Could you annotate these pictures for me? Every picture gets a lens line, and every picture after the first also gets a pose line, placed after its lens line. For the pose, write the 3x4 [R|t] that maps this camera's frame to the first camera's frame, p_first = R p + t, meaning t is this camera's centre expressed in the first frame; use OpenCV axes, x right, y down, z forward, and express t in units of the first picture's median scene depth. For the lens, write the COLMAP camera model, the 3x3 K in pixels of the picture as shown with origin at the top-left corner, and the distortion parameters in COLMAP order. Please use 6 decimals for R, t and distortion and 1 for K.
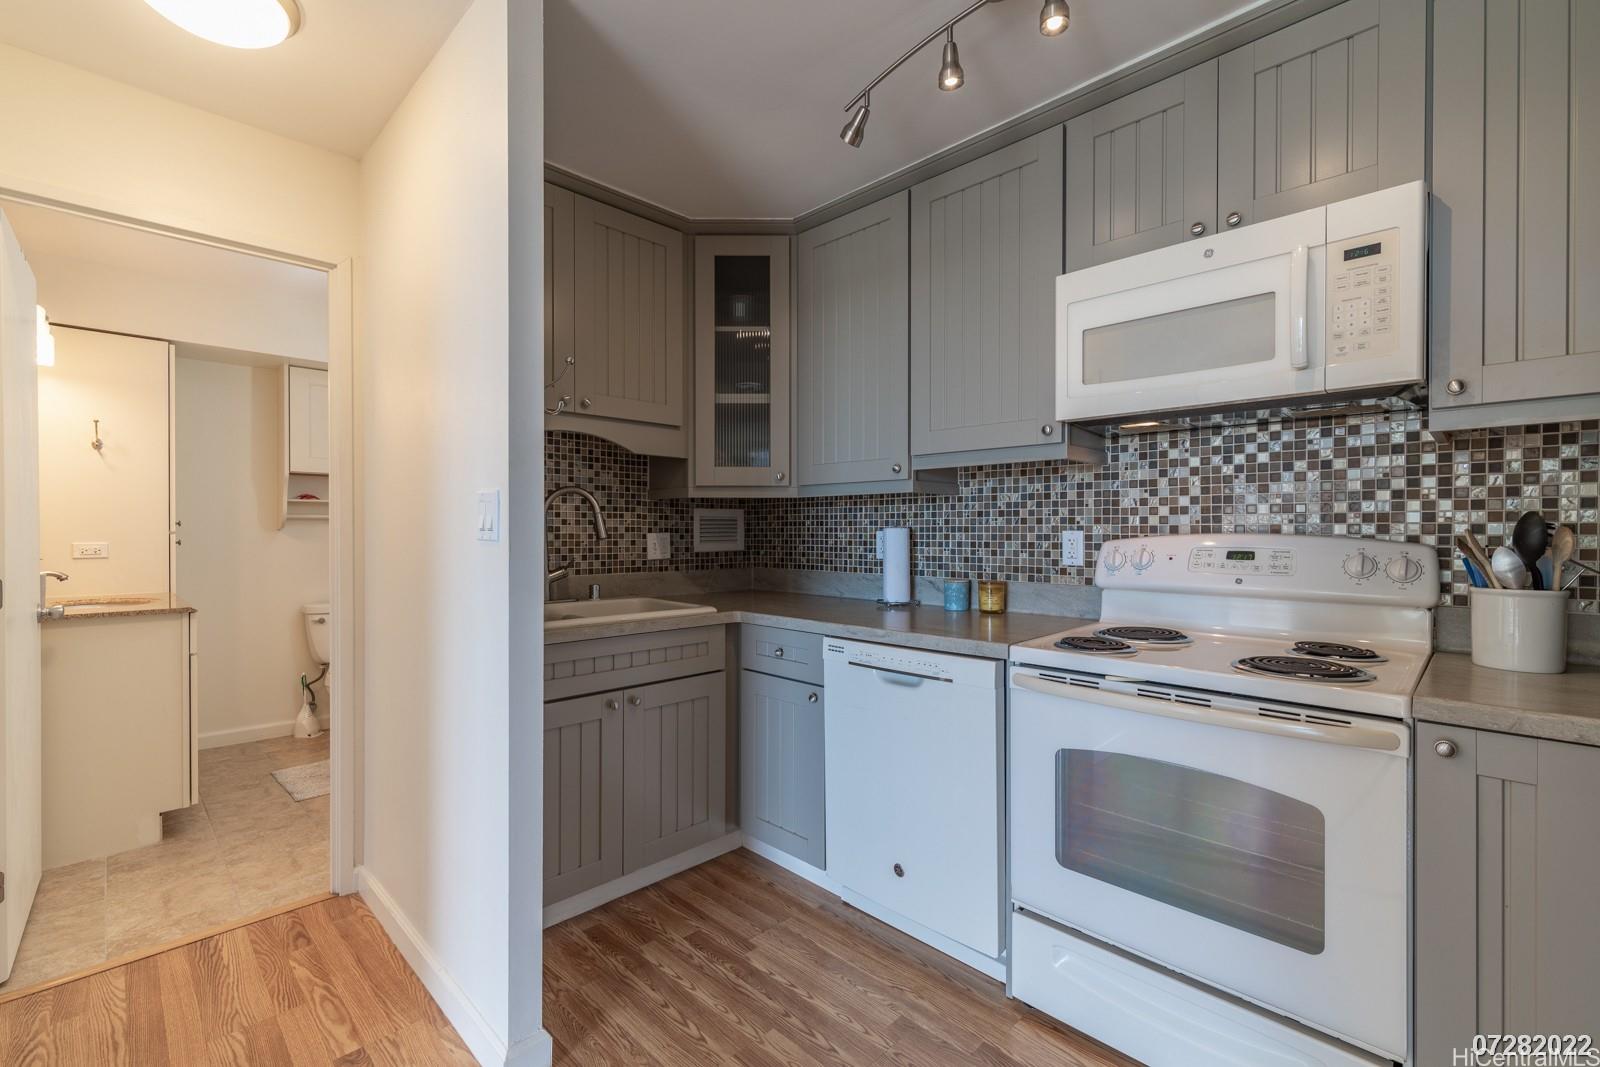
lens RADIAL K [[702.3, 0, 795.3], [0, 702.3, 535.5], [0, 0, 1]] dist [0.008281, -0.001269]
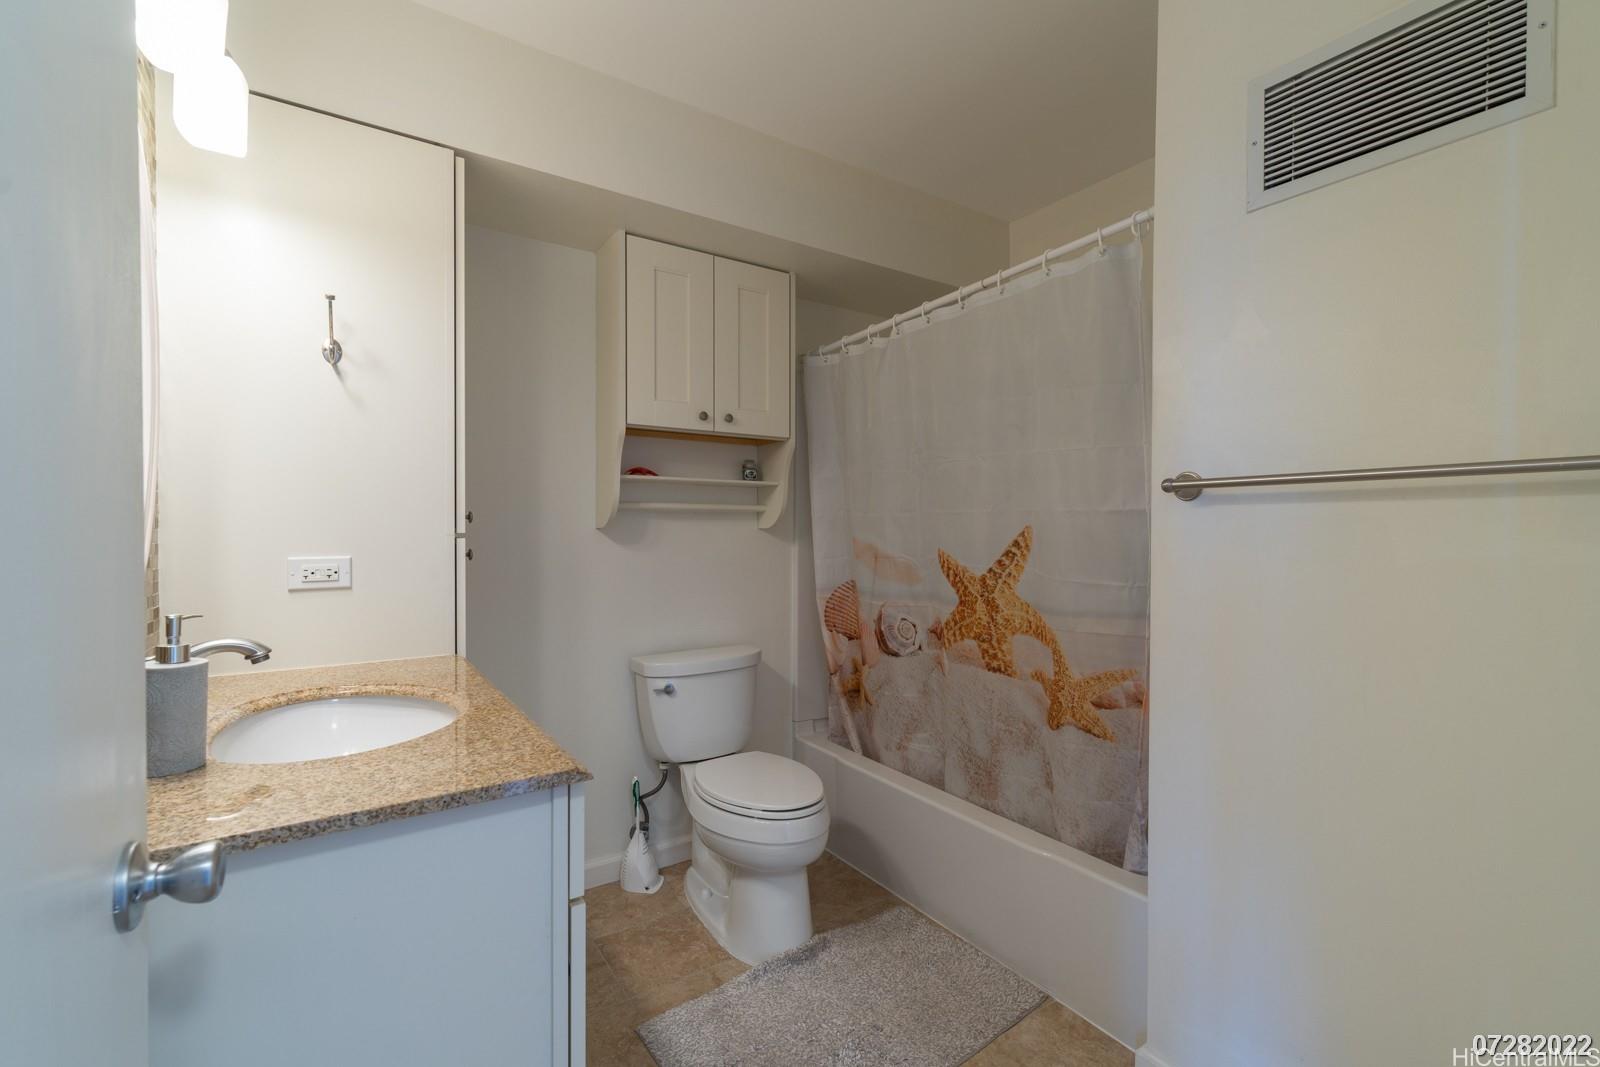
lens RADIAL K [[702.3, 0, 802.7], [0, 702.3, 538.2], [0, 0, 1]] dist [0.008281, -0.001269]
pose [[0.982157, 0.003292, -0.188032, -0.546455], [-0.002129, 0.999977, 0.006387, -0.005486], [0.188049, -0.005873, 0.982142, 0.551774]]
